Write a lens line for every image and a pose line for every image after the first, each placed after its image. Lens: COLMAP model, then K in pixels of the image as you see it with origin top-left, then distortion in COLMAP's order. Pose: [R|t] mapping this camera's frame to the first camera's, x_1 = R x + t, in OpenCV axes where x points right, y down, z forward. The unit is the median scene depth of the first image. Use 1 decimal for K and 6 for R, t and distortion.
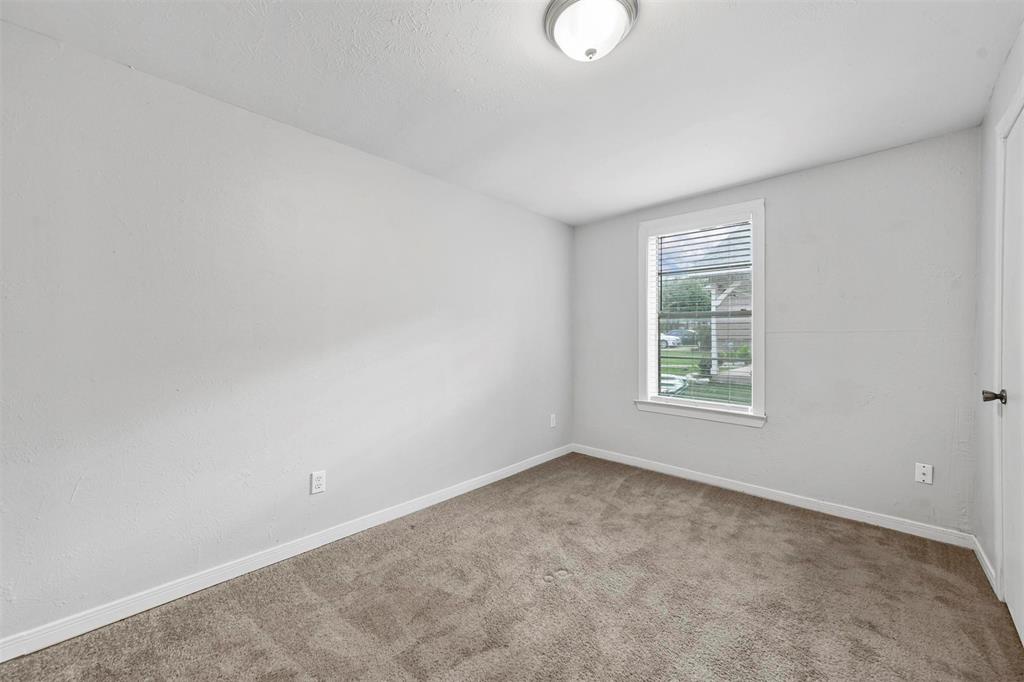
lens RADIAL K [[410.3, 0, 513.3], [0, 410.3, 334.7], [0, 0, 1]] dist [0.030777, -0.000185]
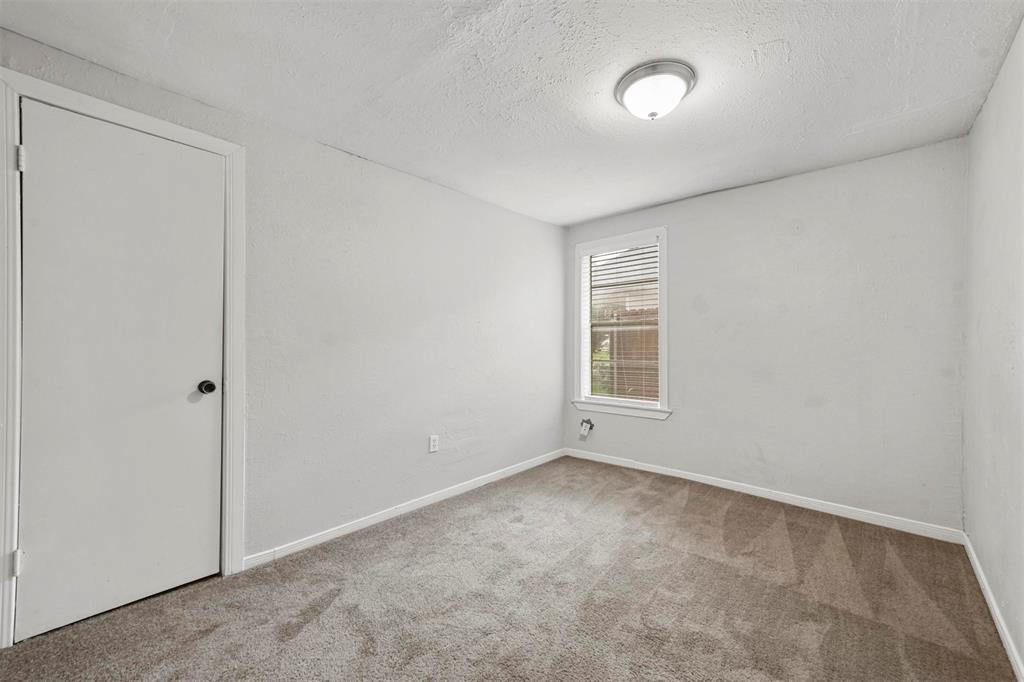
lens RADIAL K [[404.7, 0, 508.9], [0, 404.7, 337.8], [0, 0, 1]] dist [0.016427, -0.000085]
pose [[0.999594, -0.020516, -0.019761, 0.142763], [0.020240, 0.999696, -0.014085, -0.000561], [0.020044, 0.013679, 0.999706, -0.125321]]
